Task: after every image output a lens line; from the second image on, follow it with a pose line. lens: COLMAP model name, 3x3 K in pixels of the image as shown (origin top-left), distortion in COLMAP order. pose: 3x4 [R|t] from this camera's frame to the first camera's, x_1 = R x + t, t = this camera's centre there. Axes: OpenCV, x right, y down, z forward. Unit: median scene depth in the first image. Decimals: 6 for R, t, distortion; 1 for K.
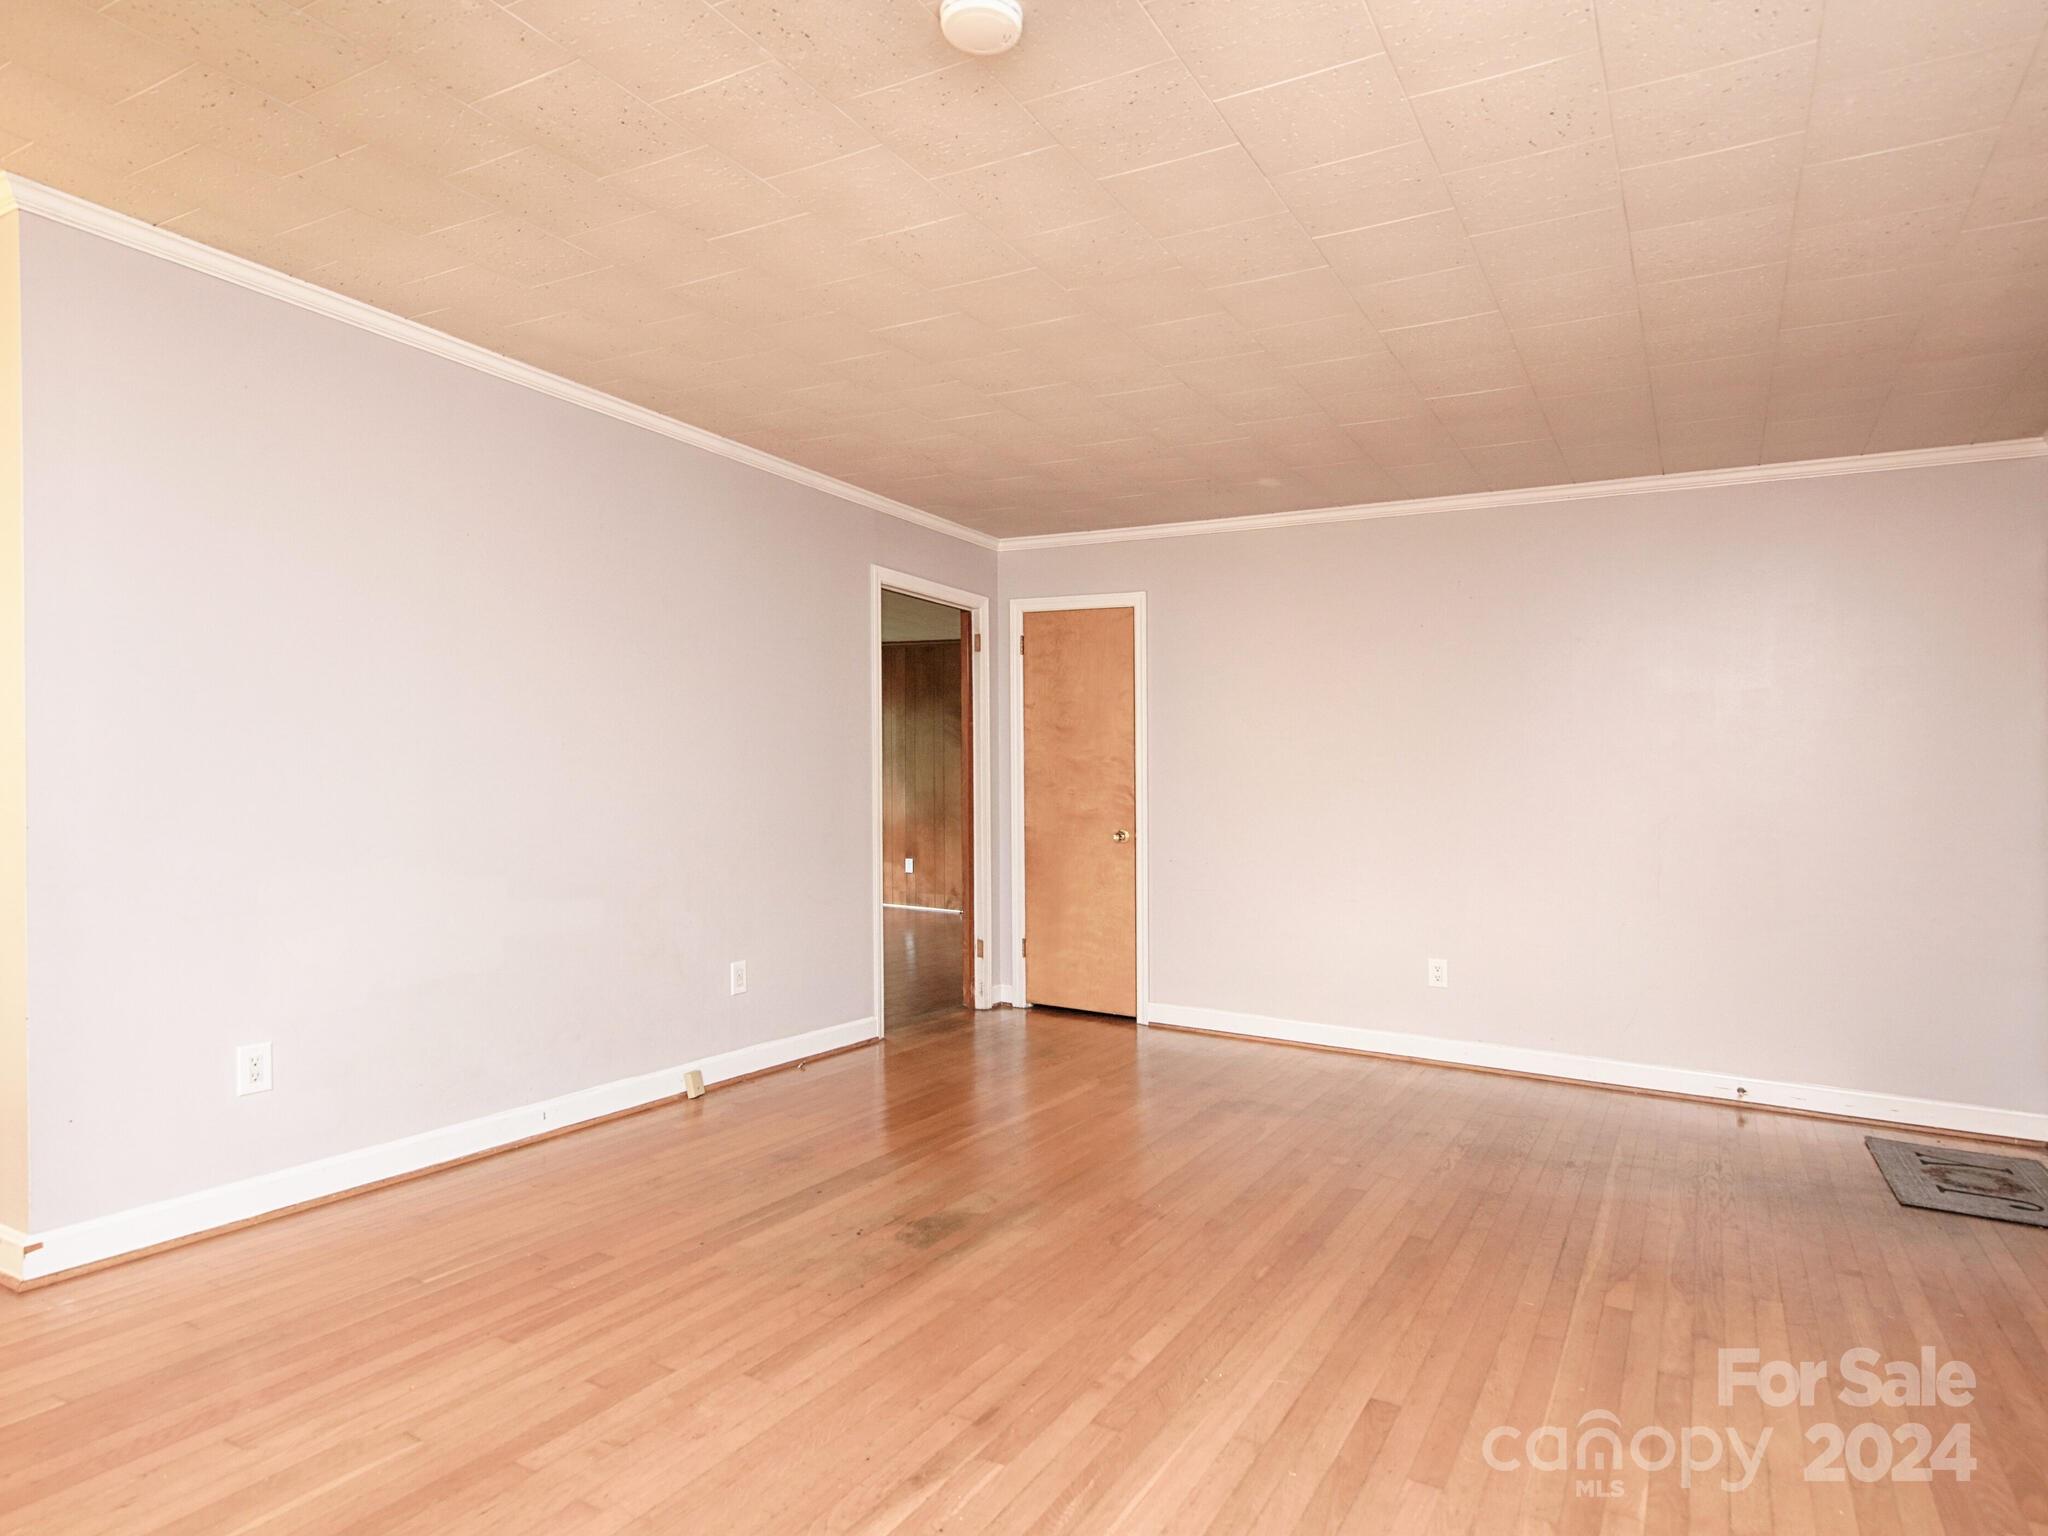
lens RADIAL K [[1223.2, 0, 990.1], [0, 1223.2, 784.8], [0, 0, 1]] dist [0.016256, -0.007875]
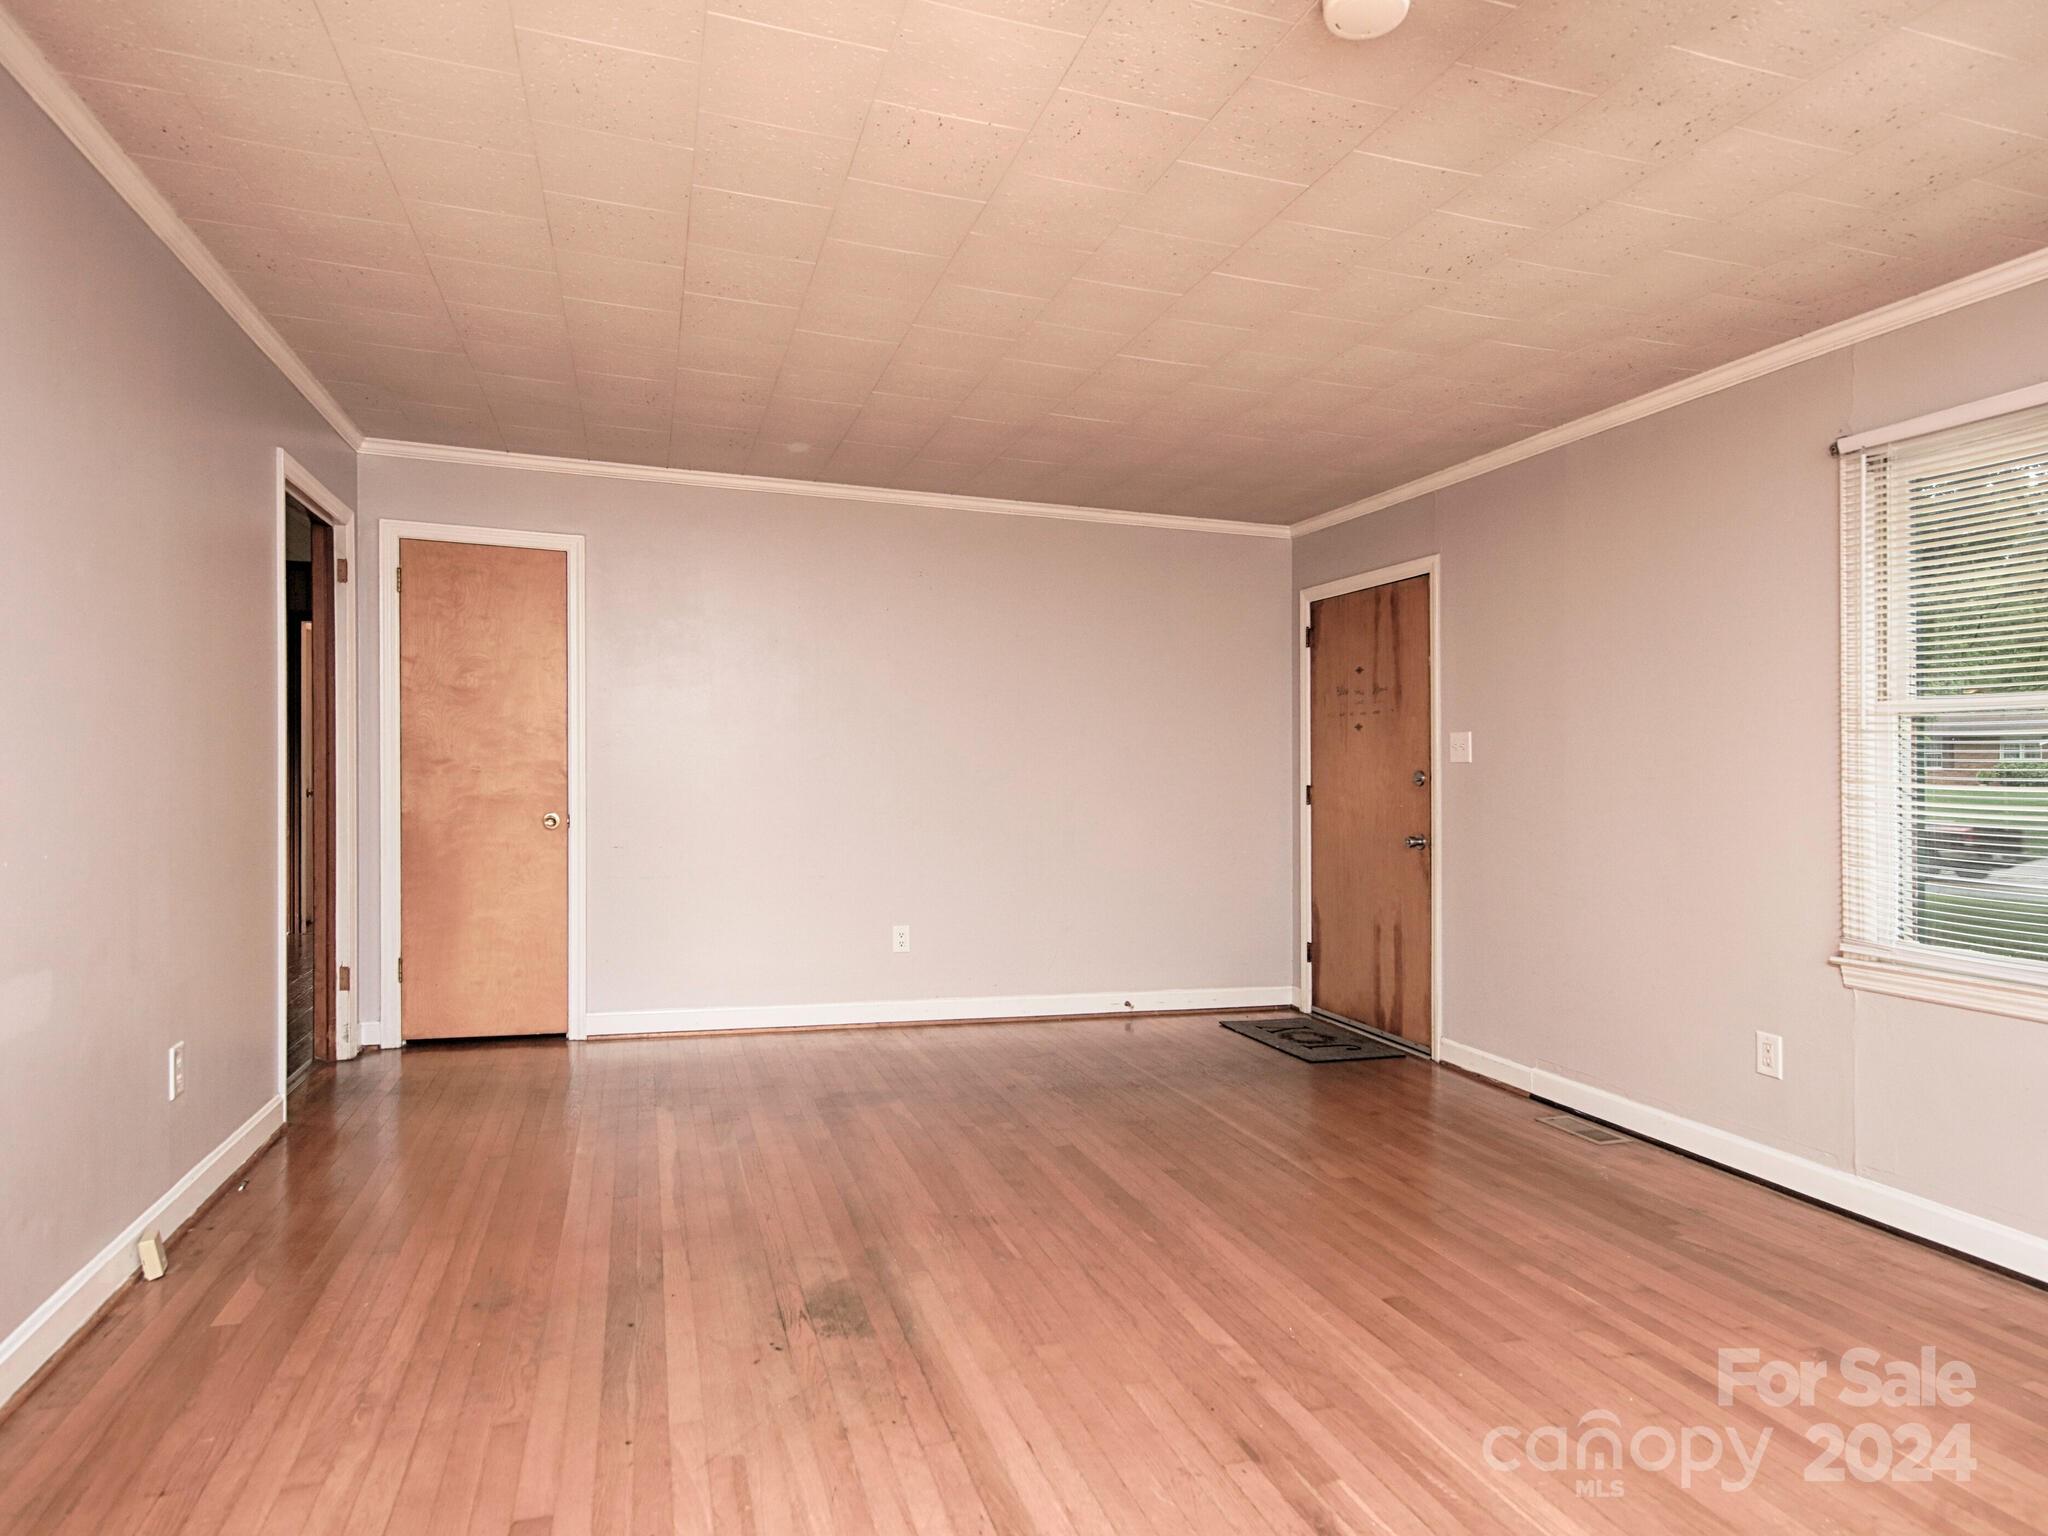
lens RADIAL K [[1223.2, 0, 1041.6], [0, 1223.2, 756.1], [0, 0, 1]] dist [0.016256, -0.007875]
pose [[0.654394, 0.000121, 0.756154, -0.395436], [-0.004151, 0.999985, 0.003433, -0.009443], [-0.756143, -0.005385, 0.654385, 0.245187]]
